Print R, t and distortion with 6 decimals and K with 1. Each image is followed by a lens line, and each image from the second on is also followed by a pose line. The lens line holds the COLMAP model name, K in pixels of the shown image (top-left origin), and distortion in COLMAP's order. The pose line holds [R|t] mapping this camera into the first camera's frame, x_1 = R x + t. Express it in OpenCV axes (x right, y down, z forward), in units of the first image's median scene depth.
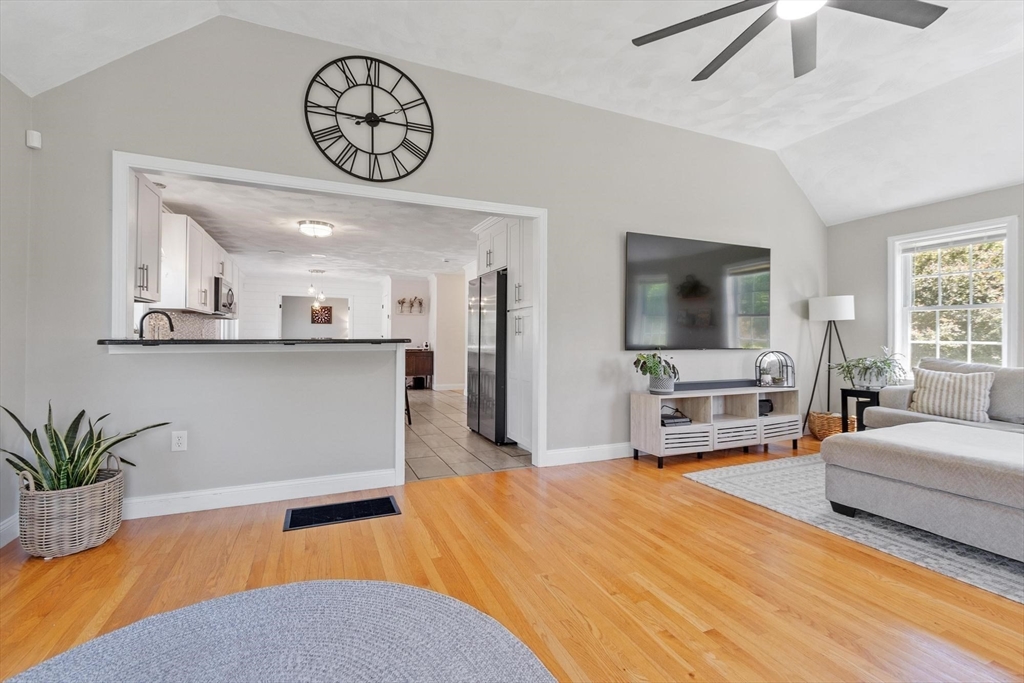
lens RADIAL K [[447.2, 0, 515.4], [0, 447.2, 335.8], [0, 0, 1]] dist [0.004051, -0.000952]
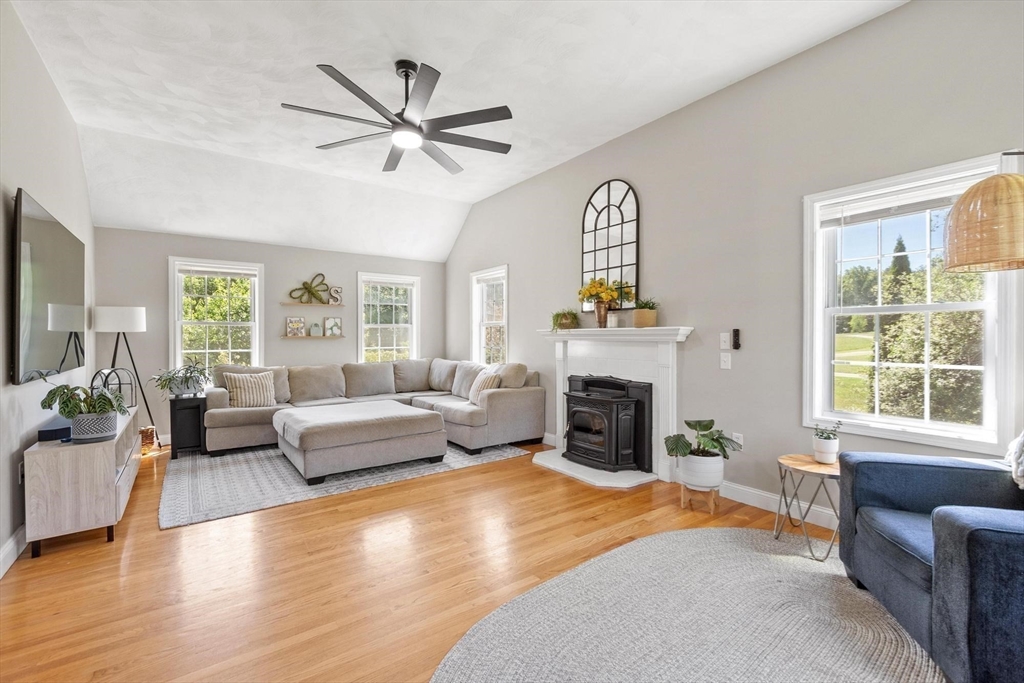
lens RADIAL K [[447.2, 0, 515.4], [0, 447.2, 339.1], [0, 0, 1]] dist [0.004051, -0.000952]
pose [[-0.210080, -0.010119, 0.977632, -0.535959], [-0.001556, 0.999949, 0.010015, -0.039589], [-0.977683, 0.000583, -0.210085, 0.531056]]
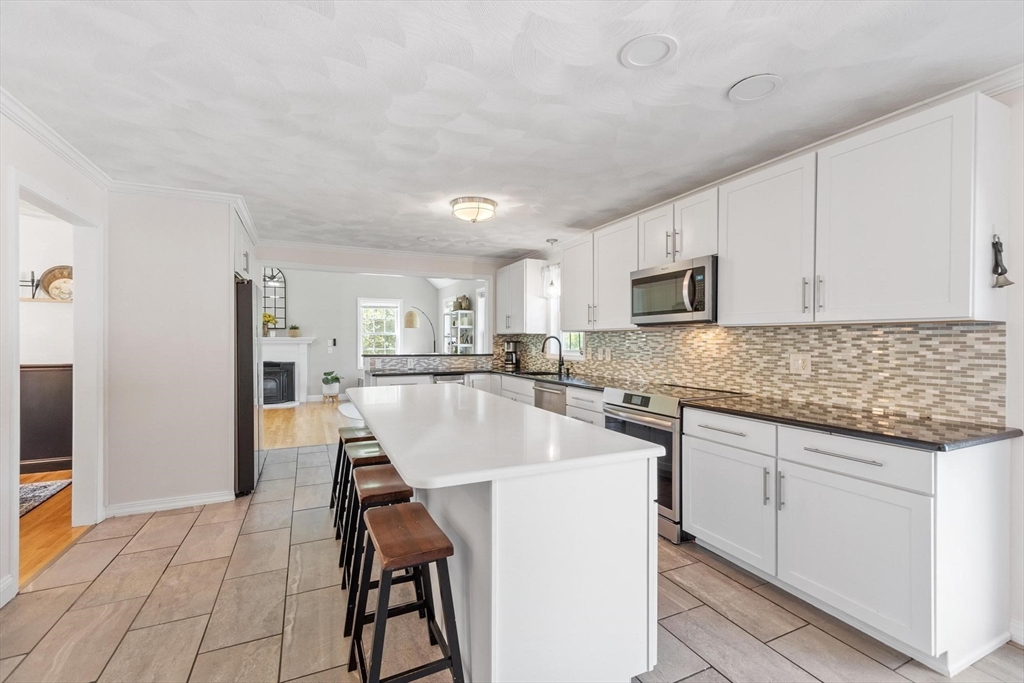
lens RADIAL K [[447.2, 0, 514.2], [0, 447.2, 342.3], [0, 0, 1]] dist [0.004051, -0.000952]
pose [[-0.999900, -0.004622, -0.013366, -0.725520], [-0.004681, 0.999979, 0.004380, -0.047334], [0.013346, 0.004442, -0.999901, 2.464416]]
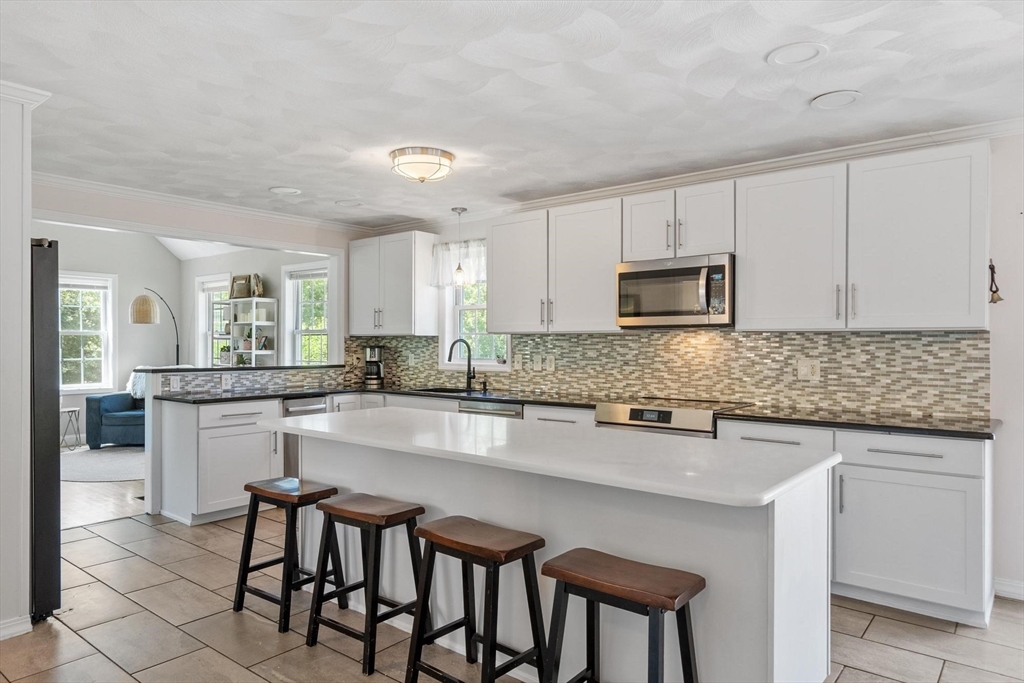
lens RADIAL K [[651.4, 0, 513.3], [0, 651.4, 343.2], [0, 0, 1]] dist [0.000207, 0.004555]
pose [[-0.892513, -0.005178, -0.450992, -0.296895], [-0.004725, 0.999987, -0.002132, -0.049644], [0.450997, 0.000228, -0.892525, 2.463279]]
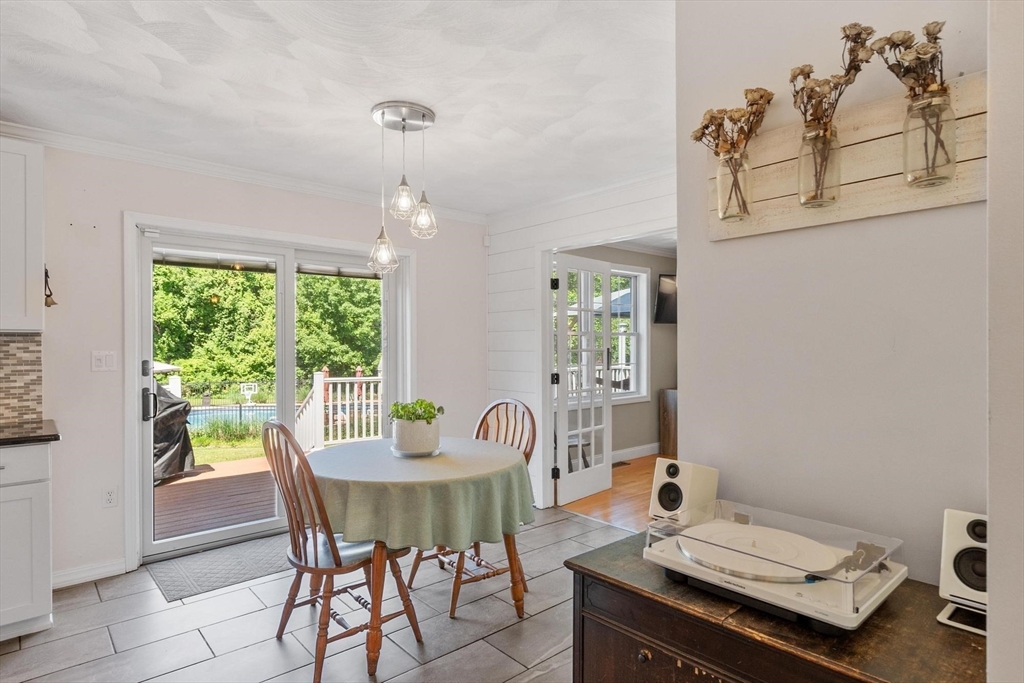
lens RADIAL K [[559.2, 0, 515.8], [0, 559.2, 347.1], [0, 0, 1]] dist [0.000622, 0.000374]
pose [[0.307069, -0.003572, -0.951681, -0.338635], [0.008467, 0.999964, -0.001022, -0.046507], [0.951650, -0.007744, 0.307088, 2.346918]]
